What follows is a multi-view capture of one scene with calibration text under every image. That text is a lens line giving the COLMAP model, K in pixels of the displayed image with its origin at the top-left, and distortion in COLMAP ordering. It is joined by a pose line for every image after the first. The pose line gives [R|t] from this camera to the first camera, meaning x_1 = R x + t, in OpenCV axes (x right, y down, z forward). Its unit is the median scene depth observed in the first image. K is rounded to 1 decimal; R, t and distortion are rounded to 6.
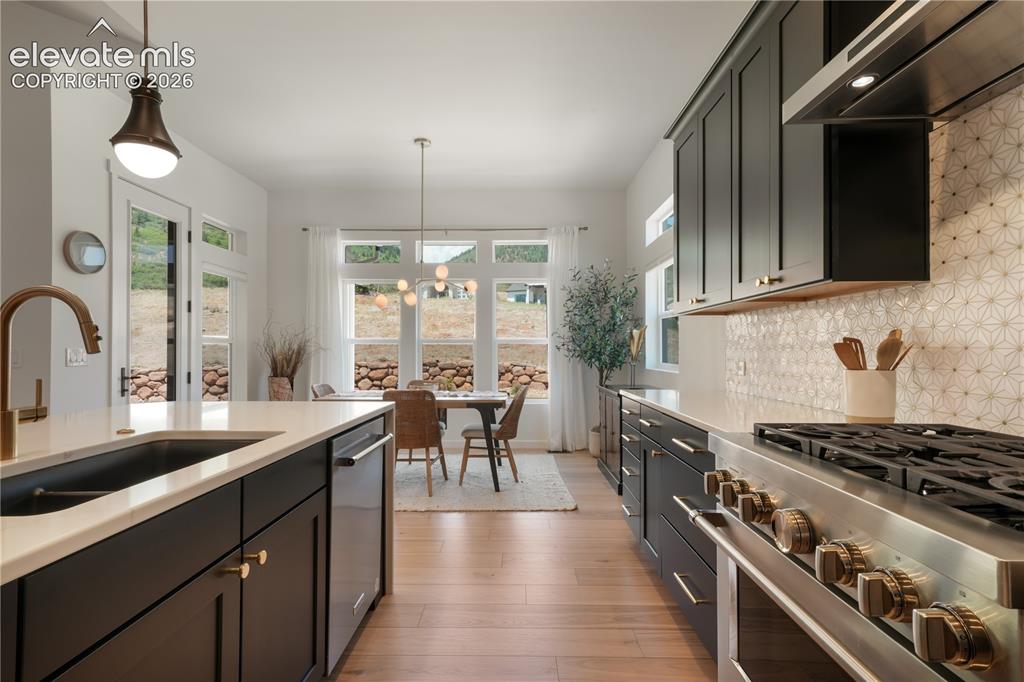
lens RADIAL K [[502.1, 0, 509.4], [0, 502.1, 344.0], [0, 0, 1]] dist [0.003888, 0.000350]
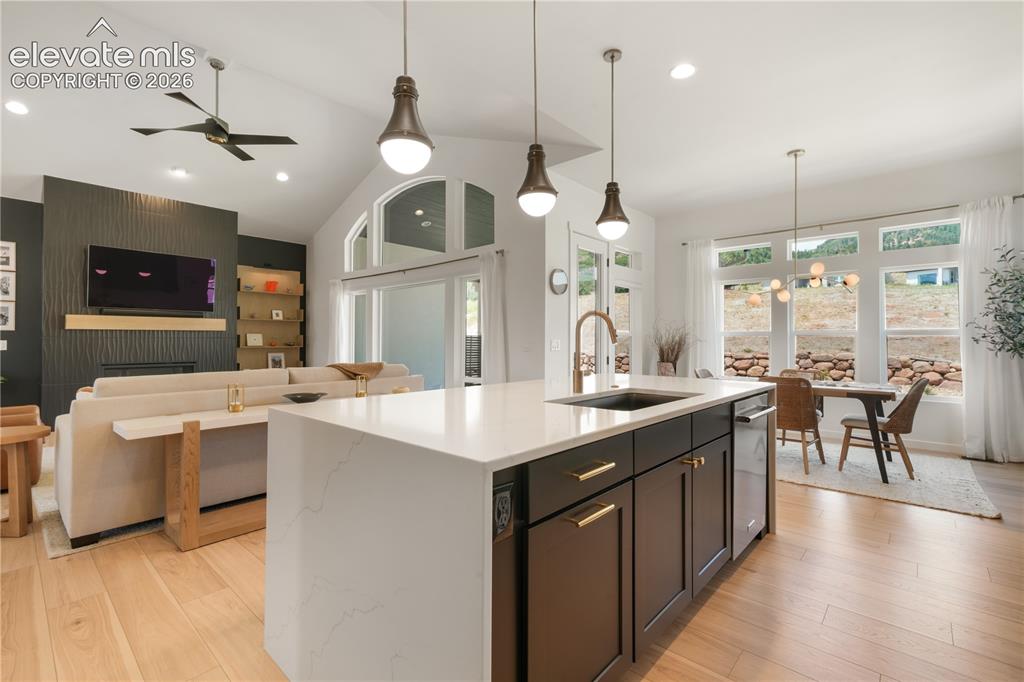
lens RADIAL K [[455.8, 0, 511.8], [0, 455.8, 335.2], [0, 0, 1]] dist [0.000814, 0.004247]
pose [[0.753545, -0.005085, -0.657376, 0.013202], [0.004496, 0.999987, -0.002582, -0.002661], [0.657380, -0.001010, 0.753558, -0.154725]]
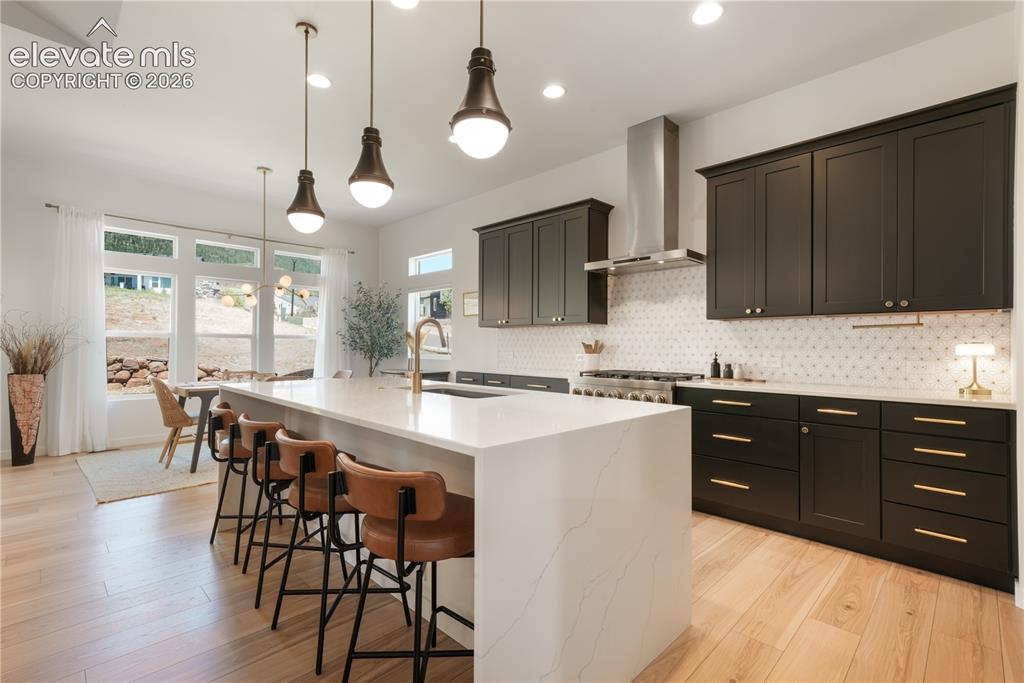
lens RADIAL K [[464.0, 0, 512.0], [0, 464.0, 341.5], [0, 0, 1]] dist [0.003564, 0.000579]
pose [[0.693003, 0.011250, 0.720847, -0.523741], [-0.015104, 0.999885, -0.001084, -0.002959], [-0.720777, -0.010136, 0.693093, -0.179612]]
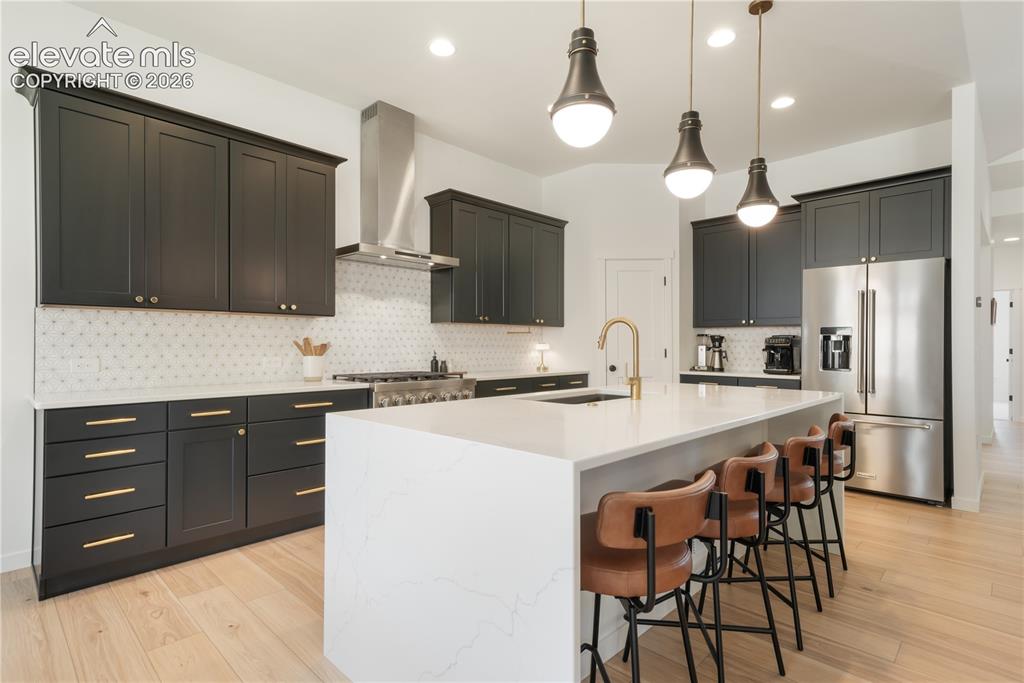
lens RADIAL K [[516.1, 0, 512.0], [0, 516.1, 341.5], [0, 0, 1]] dist [0.045828, 0.000116]
pose [[-0.730805, 0.005543, 0.682564, -0.500839], [-0.008230, 0.999823, -0.016931, 0.006587], [-0.682537, -0.017991, -0.730630, 0.697449]]
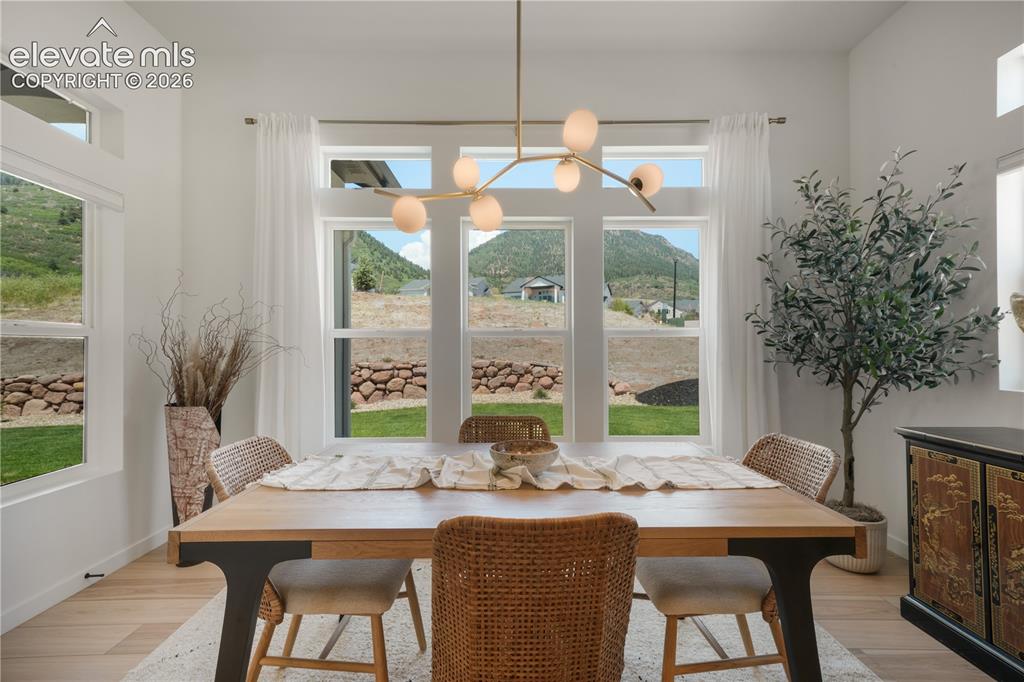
lens RADIAL K [[464.0, 0, 512.0], [0, 464.0, 341.0], [0, 0, 1]] dist [0.003564, 0.000579]
pose [[0.999754, -0.002024, 0.022073, -0.174967], [0.002116, 0.999989, -0.004145, 0.006537], [-0.022064, 0.004191, 0.999748, 0.616527]]
